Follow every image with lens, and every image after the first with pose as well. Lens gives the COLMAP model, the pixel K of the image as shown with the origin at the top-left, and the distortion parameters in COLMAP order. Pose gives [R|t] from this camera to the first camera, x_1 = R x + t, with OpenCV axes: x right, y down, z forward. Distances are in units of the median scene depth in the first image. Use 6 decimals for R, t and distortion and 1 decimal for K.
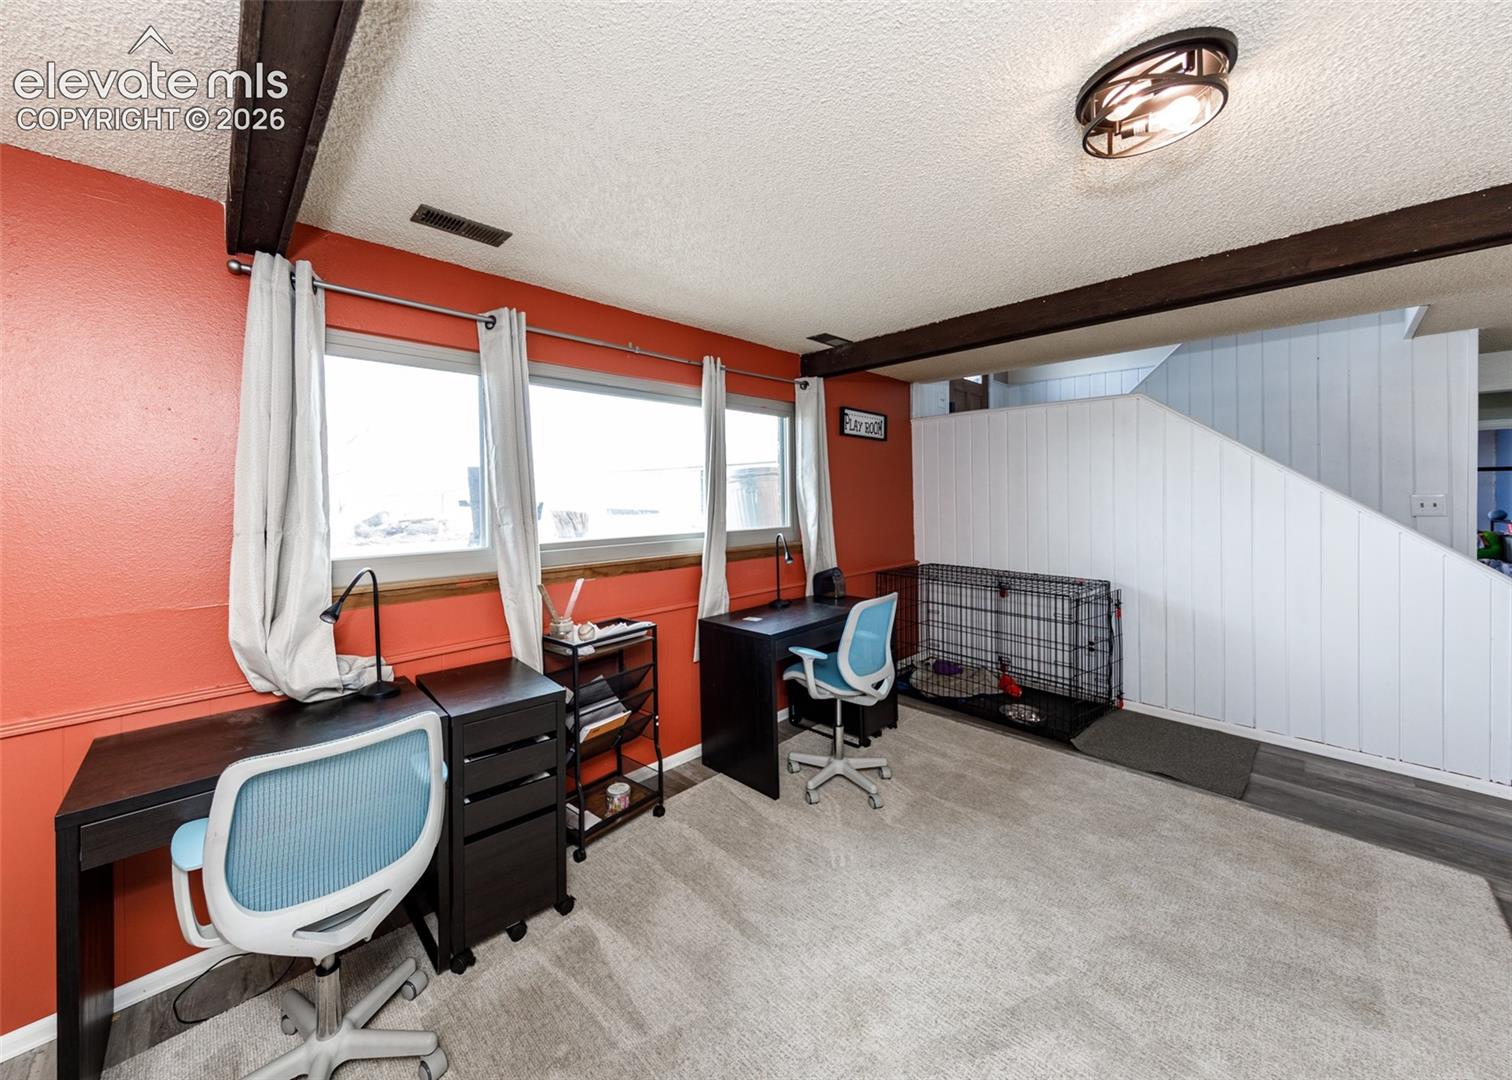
lens RADIAL K [[543.6, 0, 762.9], [0, 543.6, 497.9], [0, 0, 1]] dist [0.000316, 0.000119]
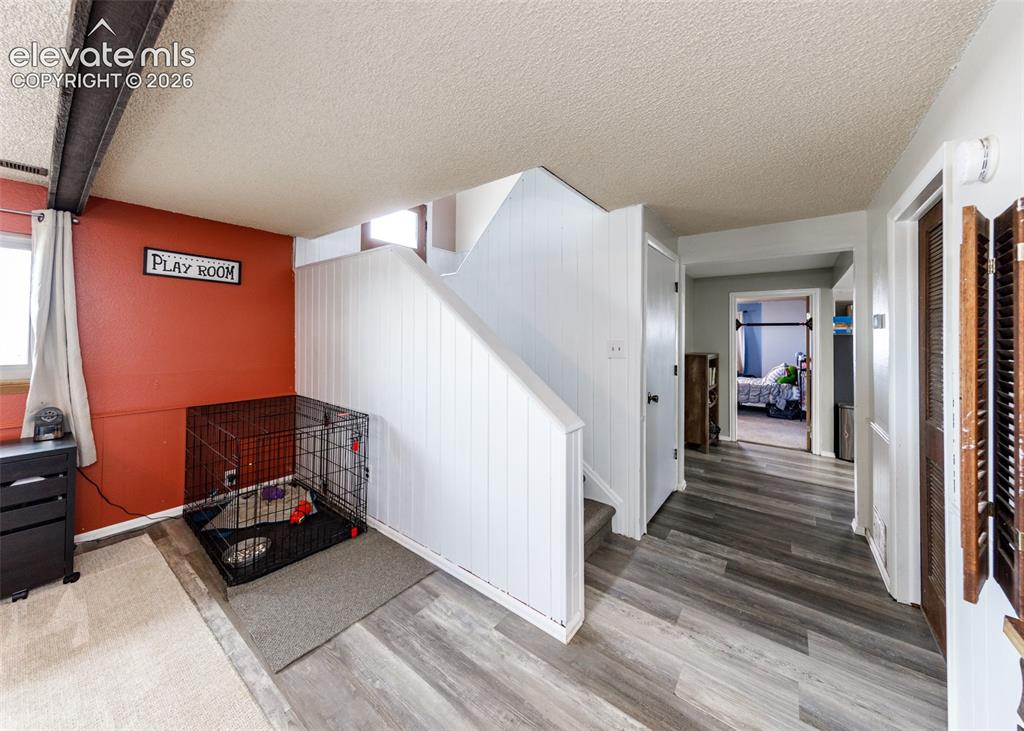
lens RADIAL K [[355.3, 0, 533.2], [0, 355.3, 332.6], [0, 0, 1]] dist [0.000352, 0.000045]
pose [[0.987068, 0.018035, 0.159287, 0.886961], [-0.015772, 0.999756, -0.015464, -0.007768], [-0.159527, 0.012752, 0.987111, 0.251071]]
